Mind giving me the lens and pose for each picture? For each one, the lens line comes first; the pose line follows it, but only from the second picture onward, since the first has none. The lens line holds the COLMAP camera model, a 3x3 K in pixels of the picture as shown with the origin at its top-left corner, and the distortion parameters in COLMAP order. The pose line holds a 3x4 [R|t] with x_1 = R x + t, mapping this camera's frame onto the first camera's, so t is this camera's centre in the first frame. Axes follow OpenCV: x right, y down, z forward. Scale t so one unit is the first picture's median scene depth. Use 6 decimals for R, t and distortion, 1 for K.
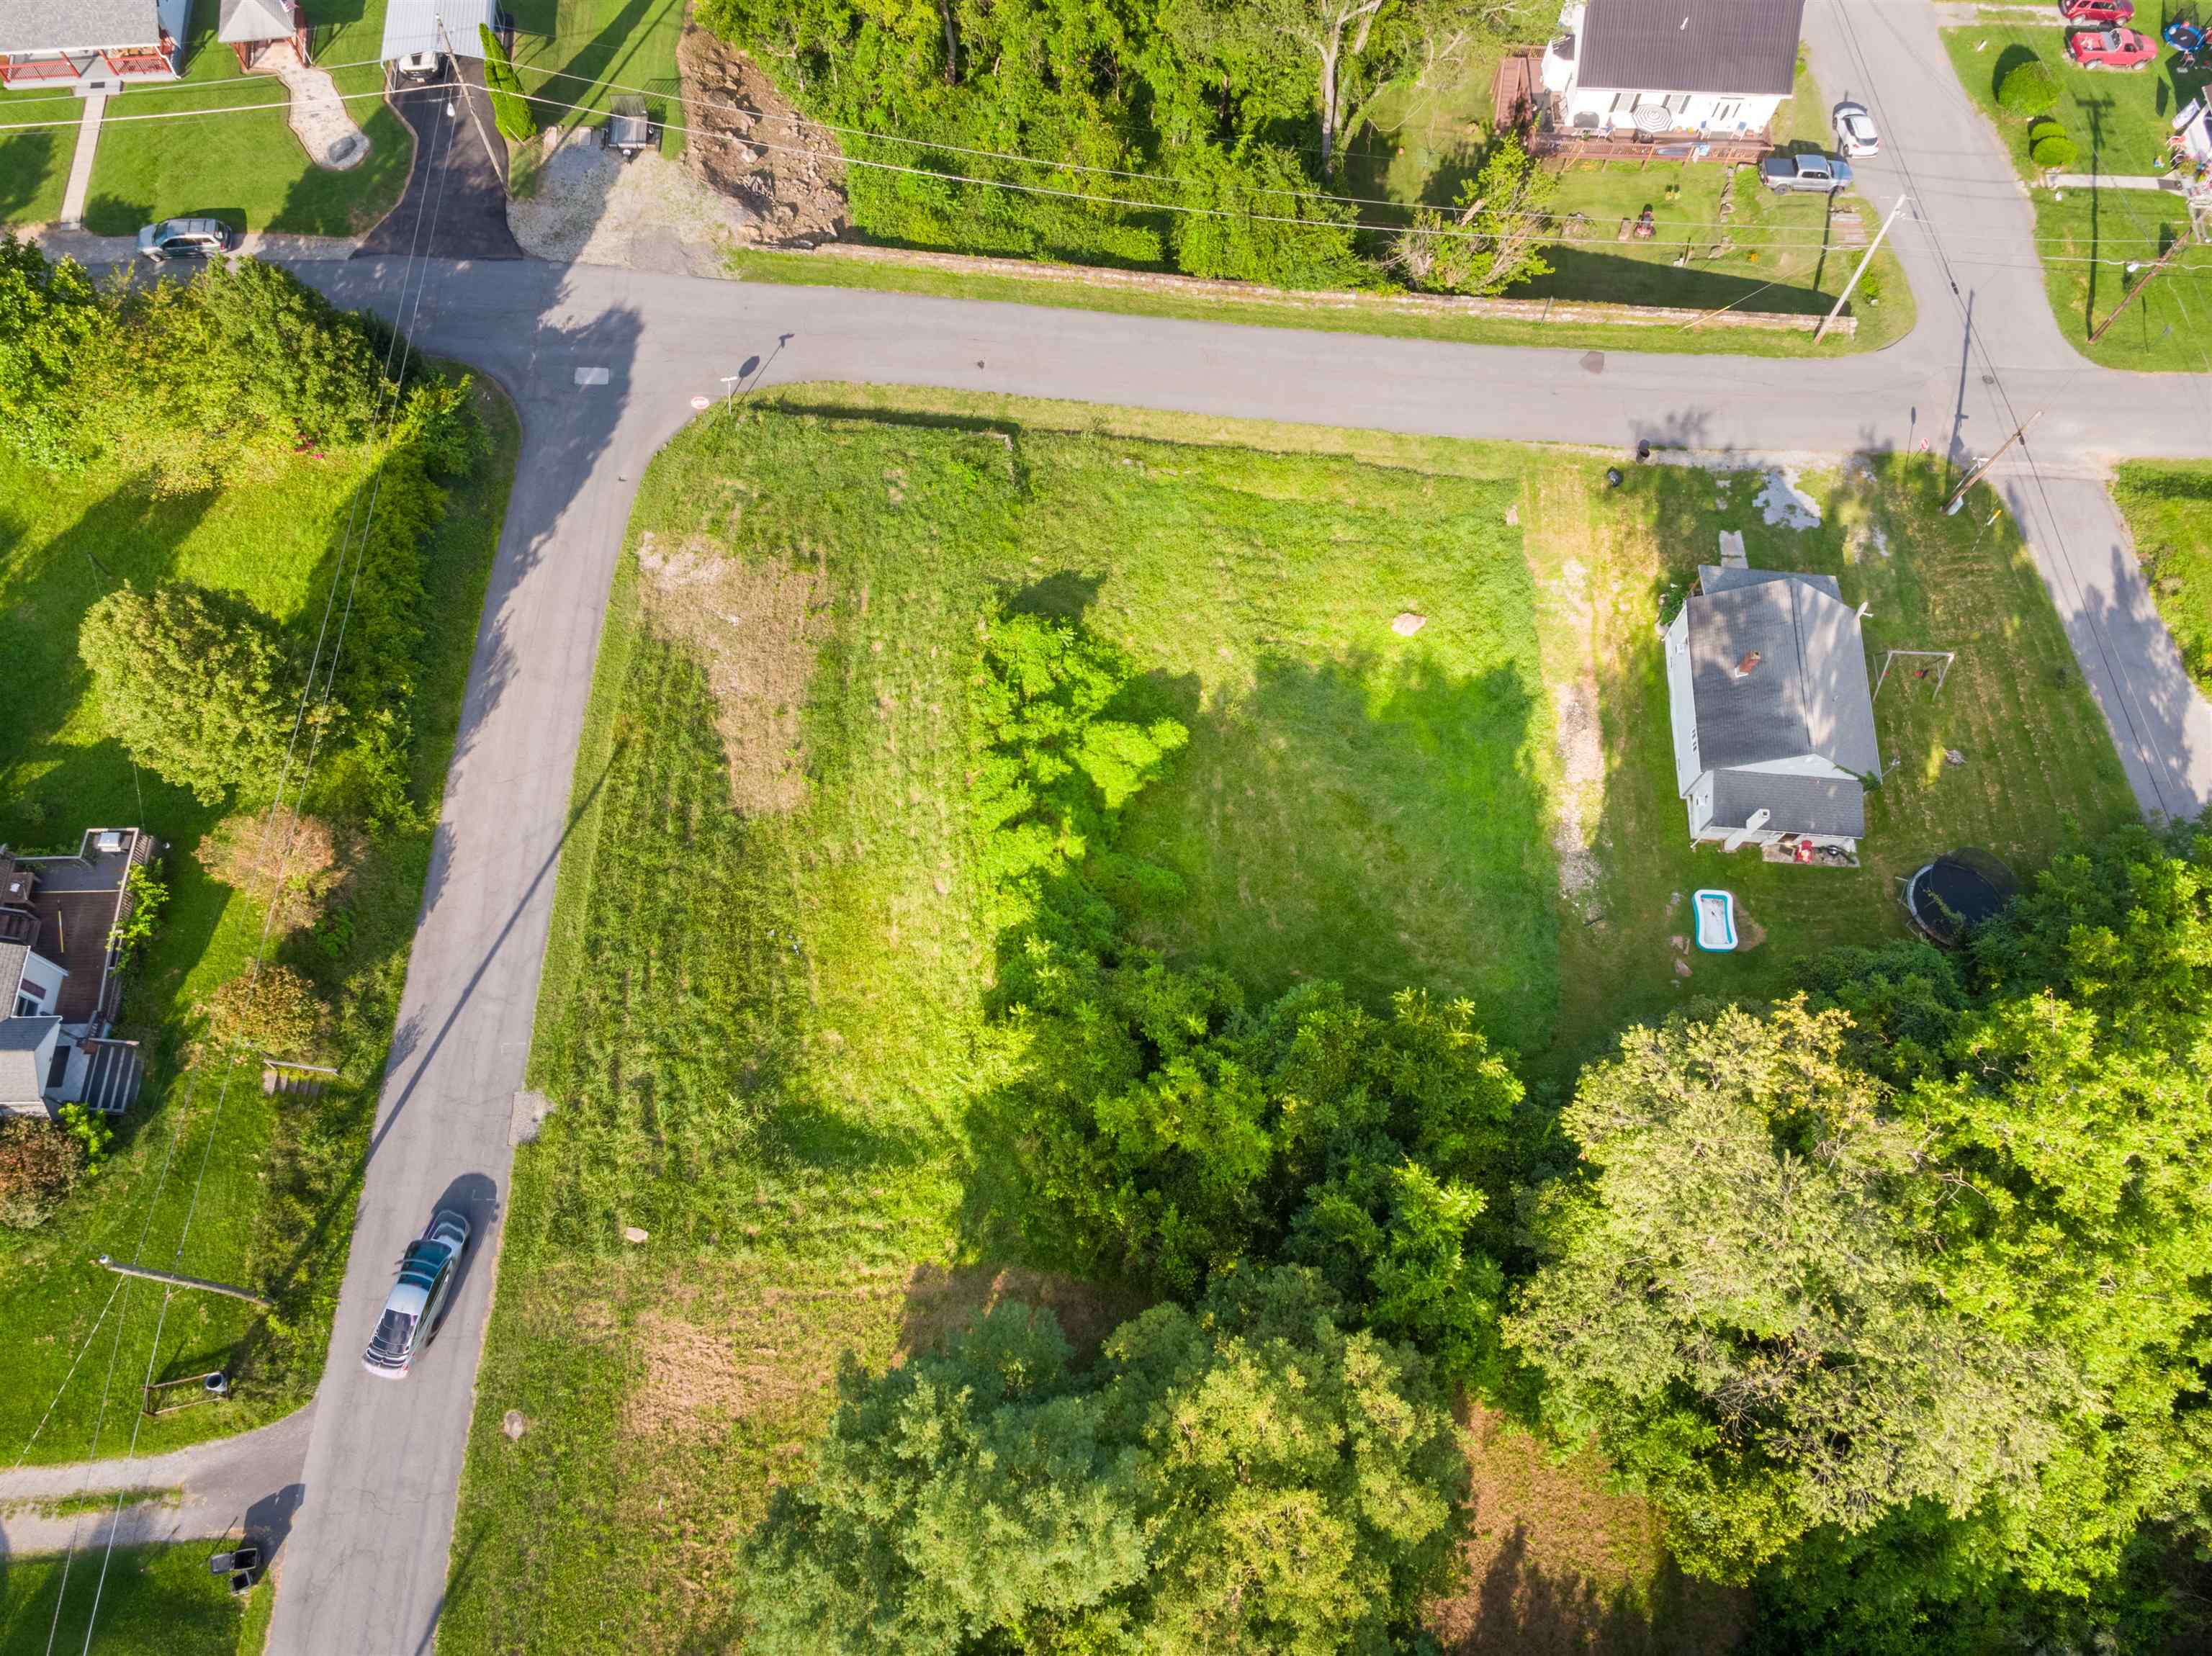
lens RADIAL K [[1566.7, 0, 1089.9], [0, 1566.7, 826.2], [0, 0, 1]] dist [0.009924, -0.001977]
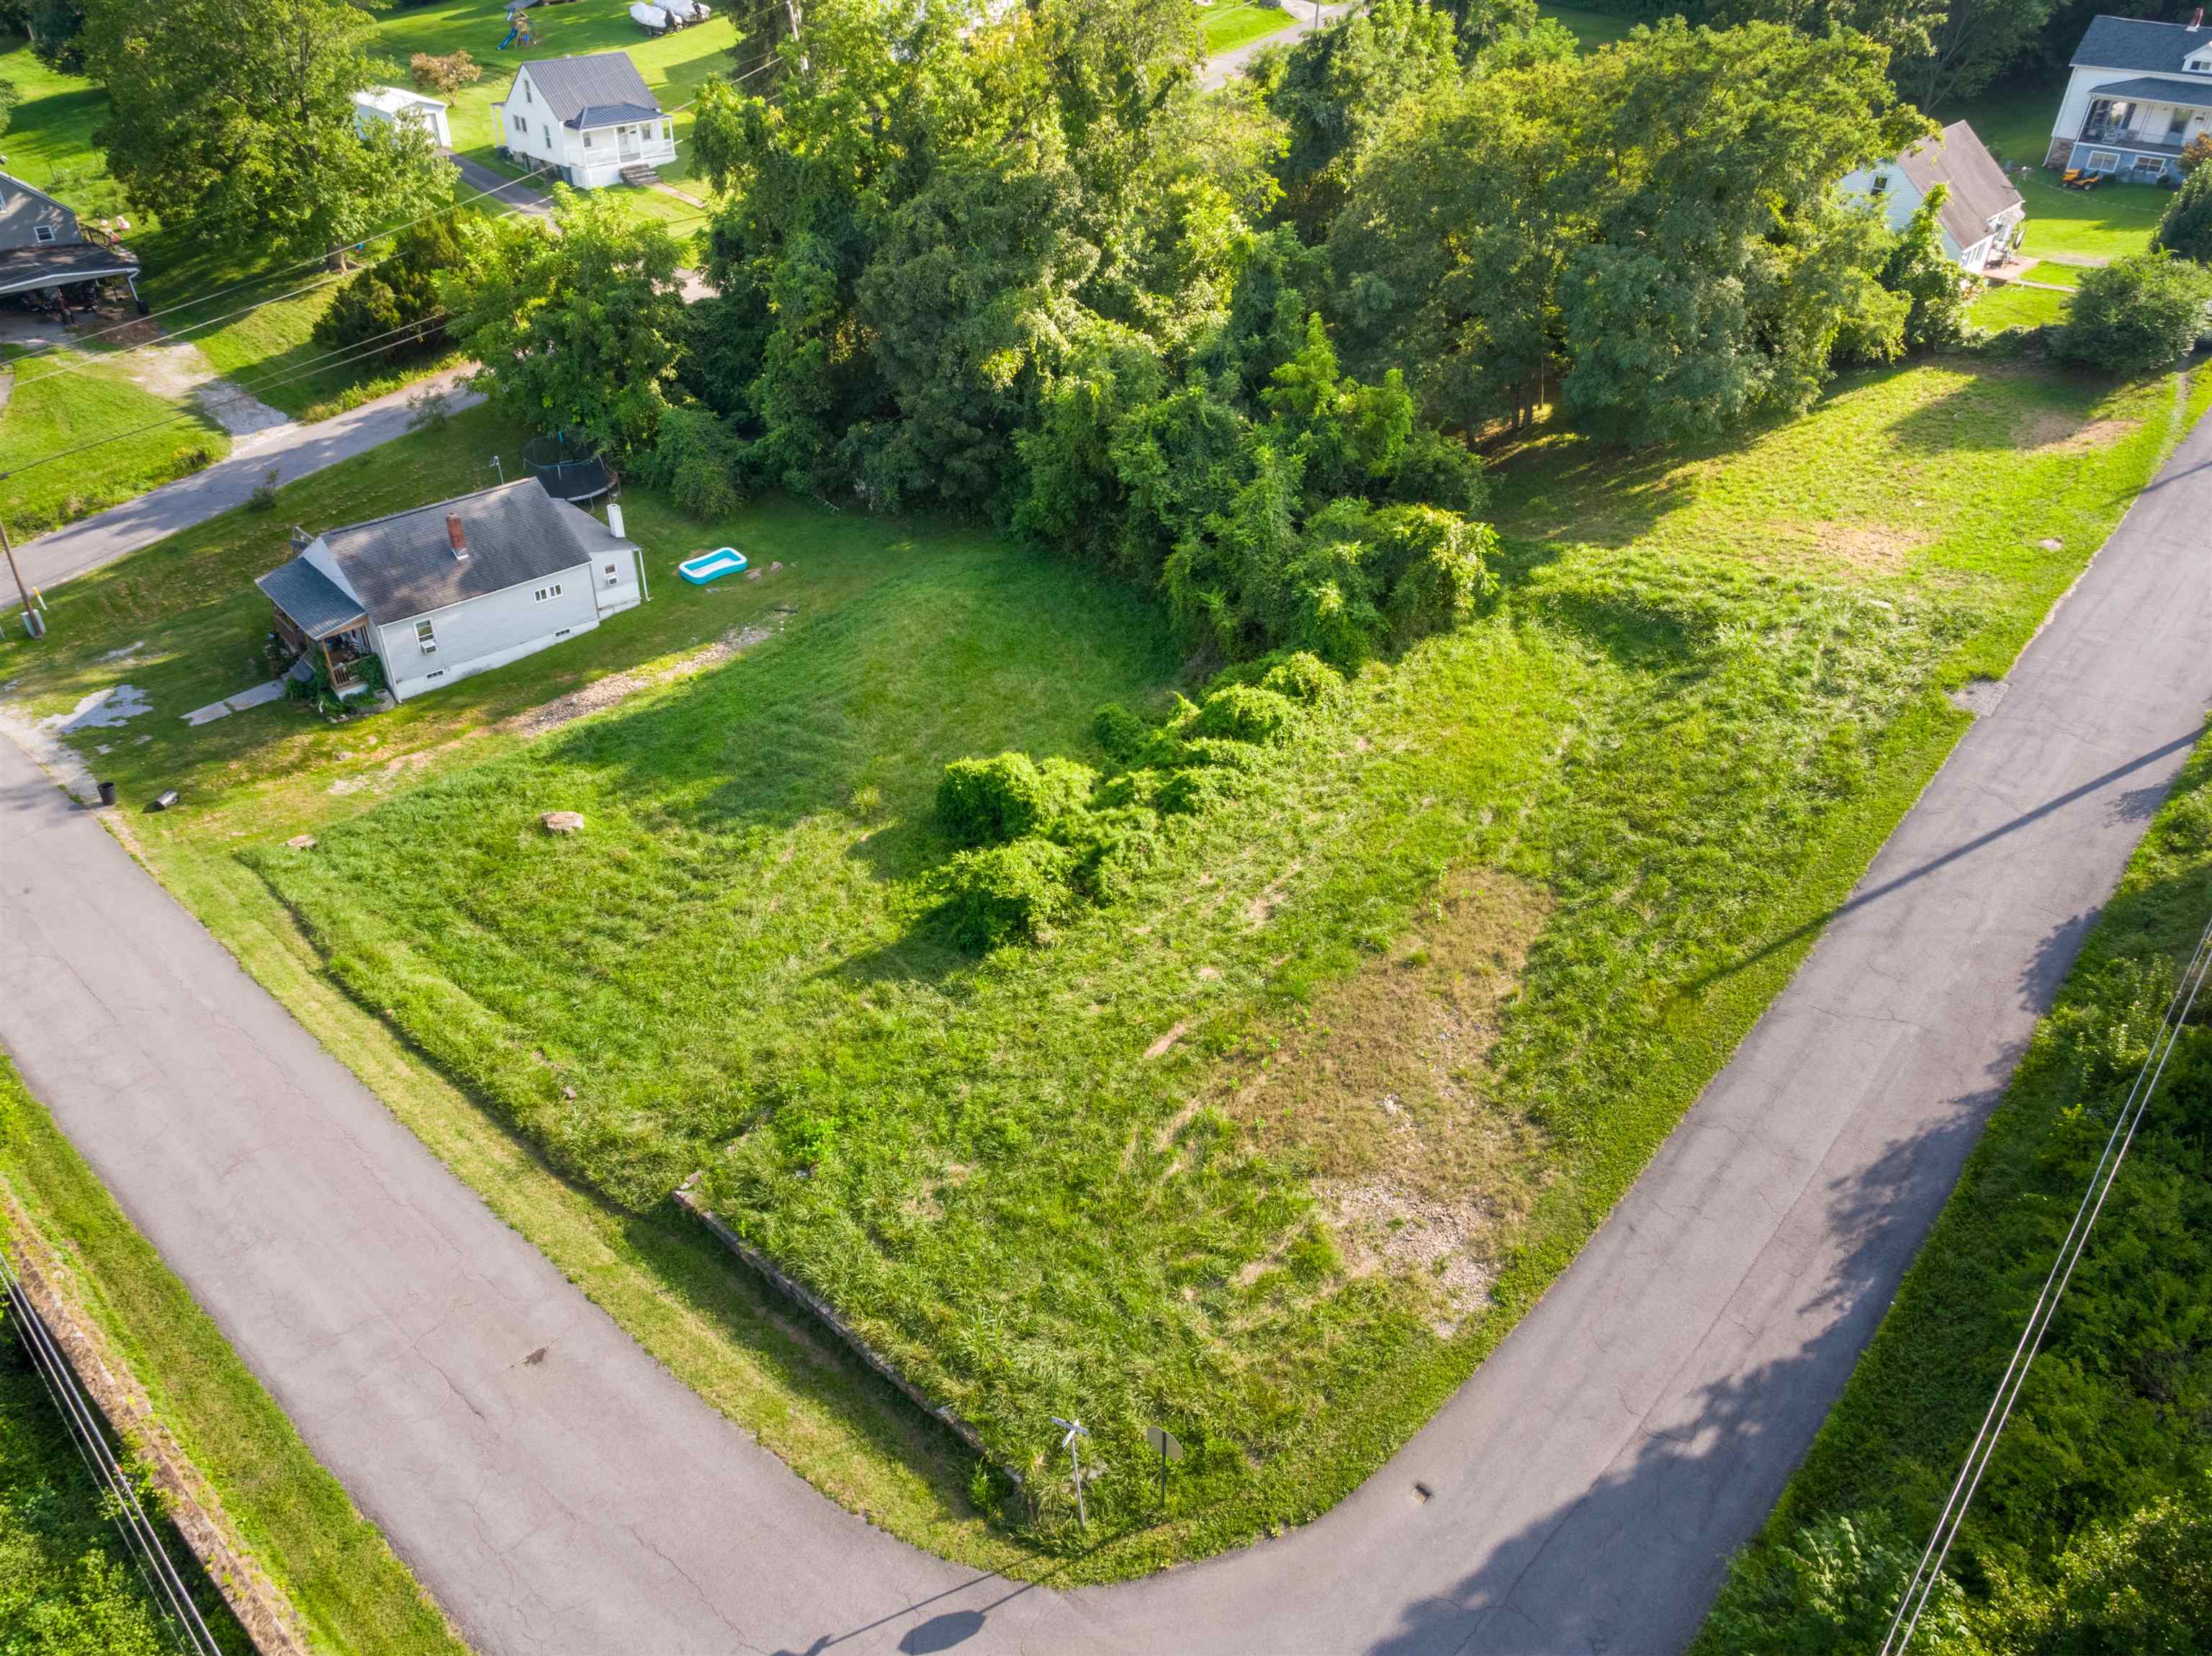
lens RADIAL K [[1569.3, 0, 1090.2], [0, 1569.3, 829.0], [0, 0, 1]] dist [0.003925, 0.001329]
pose [[-0.733689, -0.416495, 0.536873, -0.403953], [0.606536, -0.045275, 0.793766, -0.618668], [-0.306293, 0.908010, 0.285837, 0.807708]]
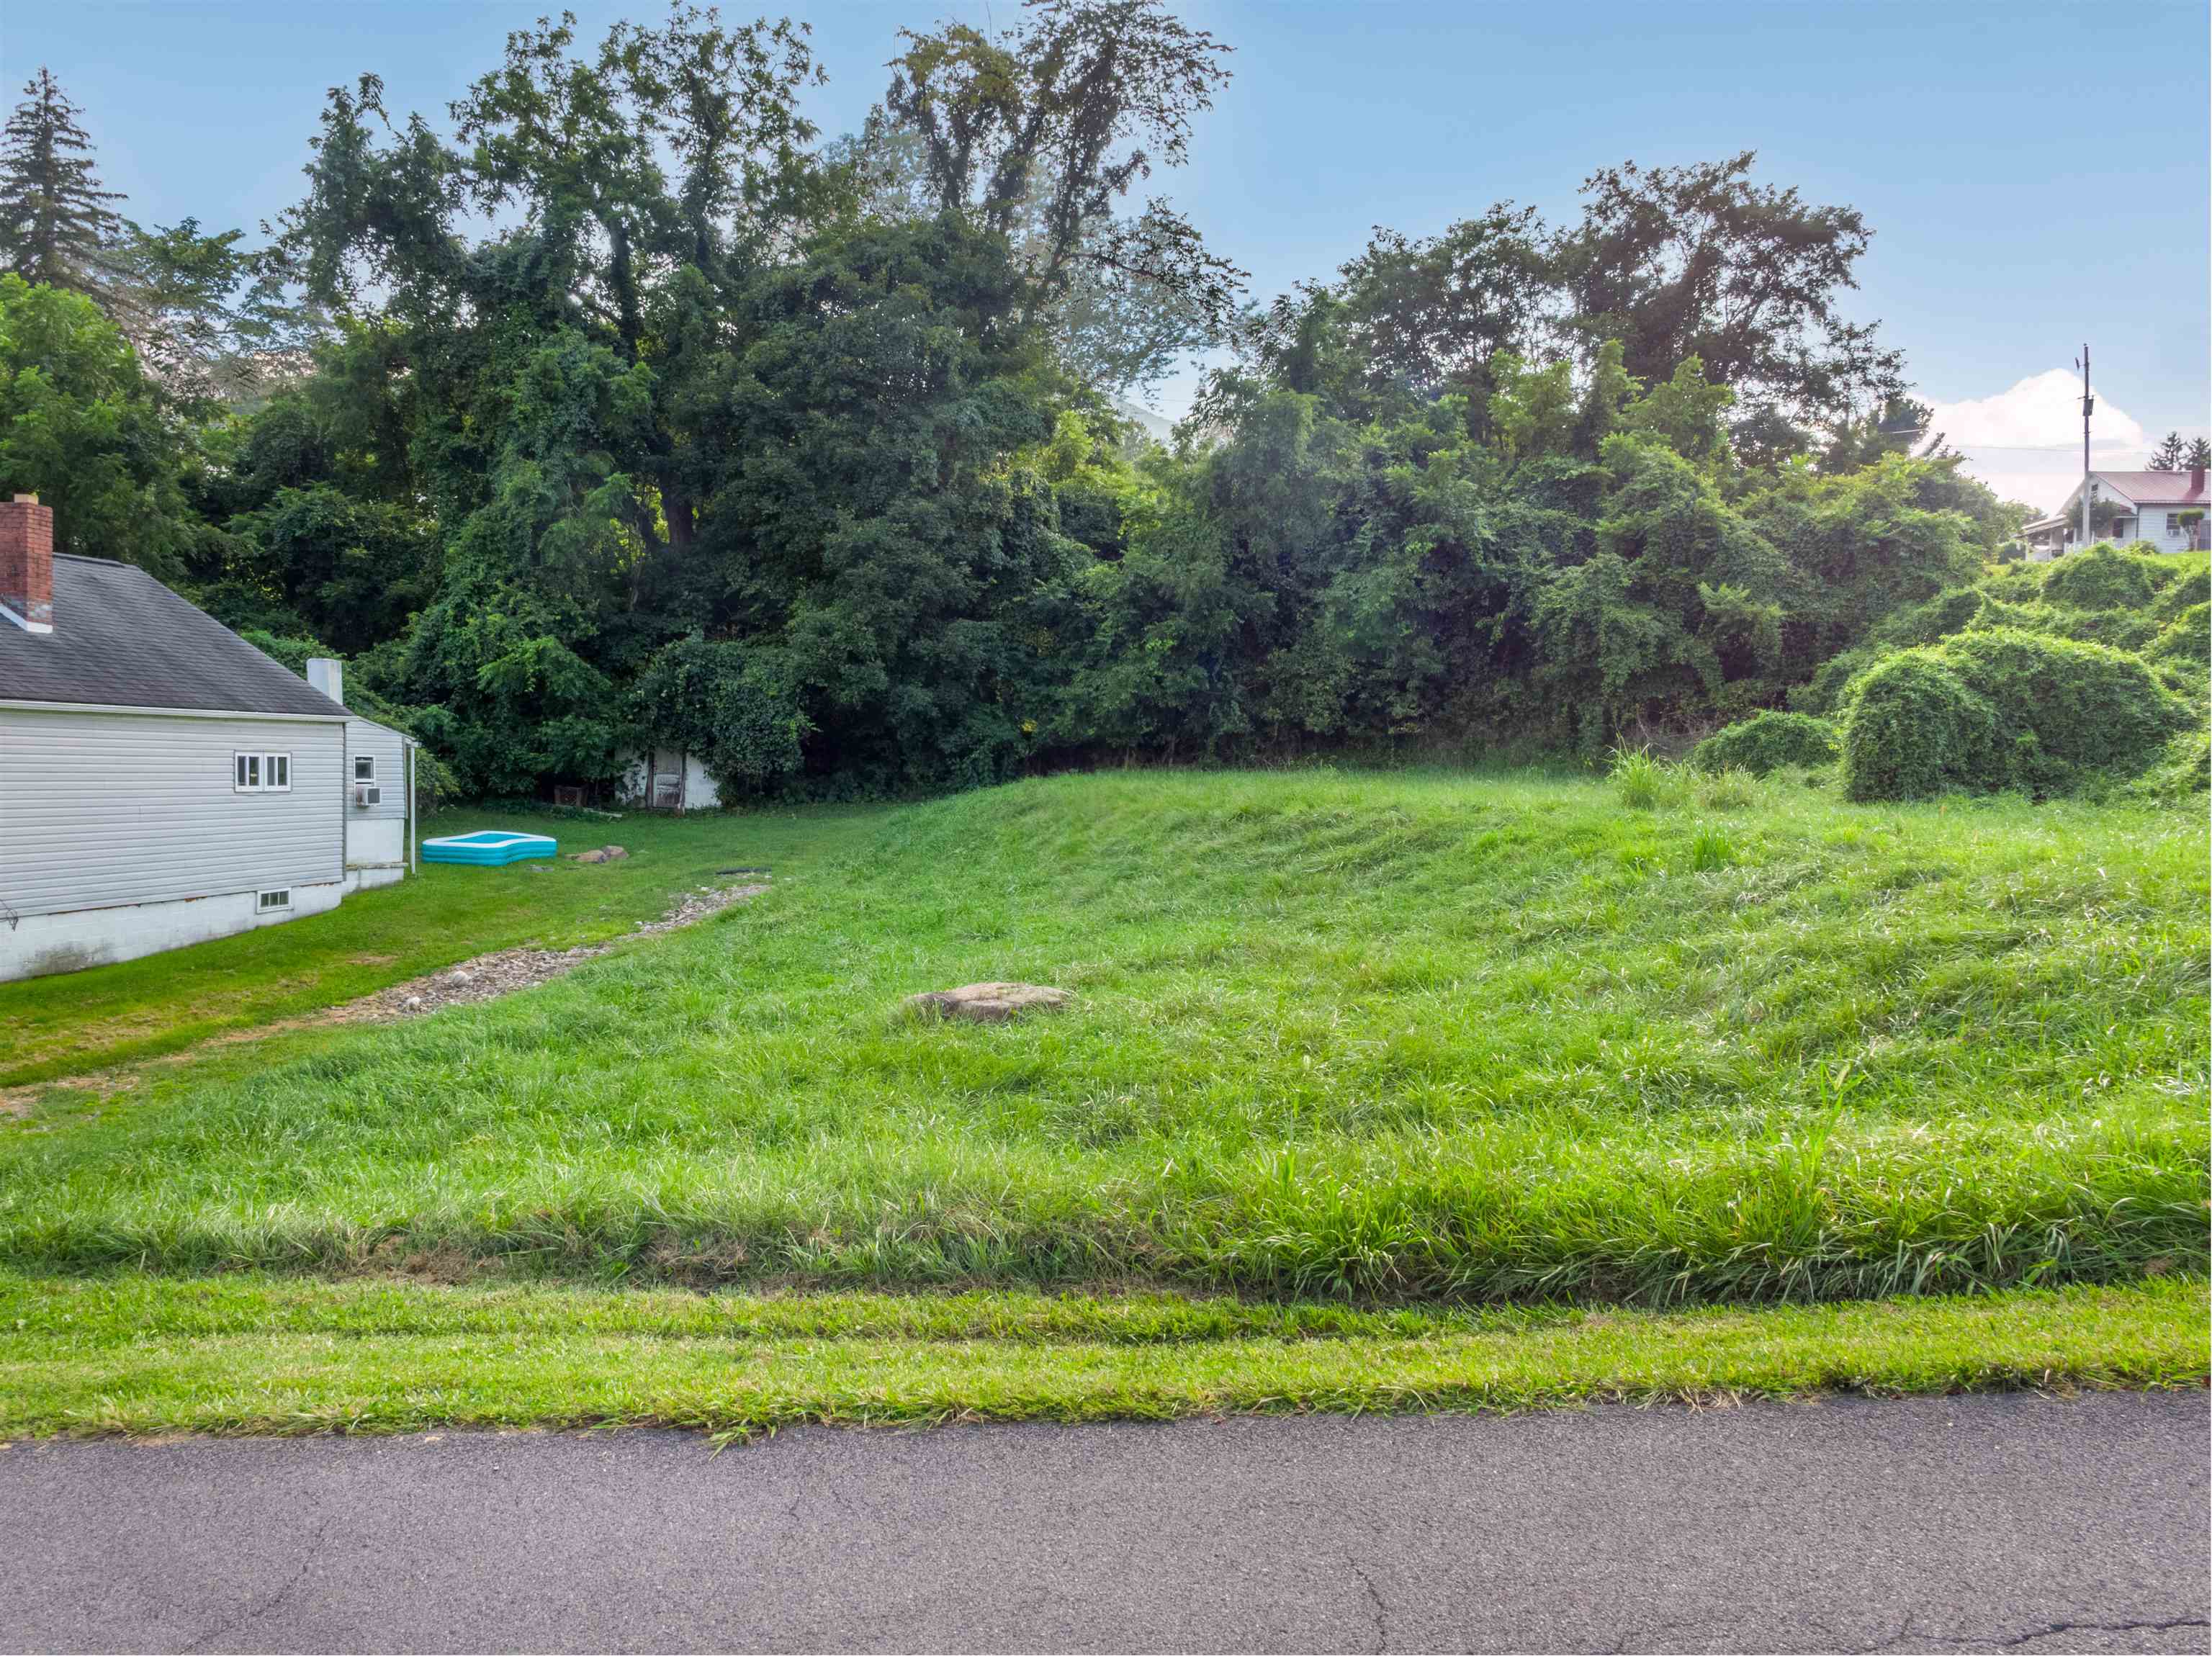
lens RADIAL K [[1569.3, 0, 1090.2], [0, 1569.3, 829.0], [0, 0, 1]] dist [0.003925, 0.001329]
pose [[-0.996817, -0.043338, 0.066911, 0.198677], [0.046485, 0.365881, 0.929500, -0.367426], [-0.064764, 0.929652, -0.362702, 1.175498]]
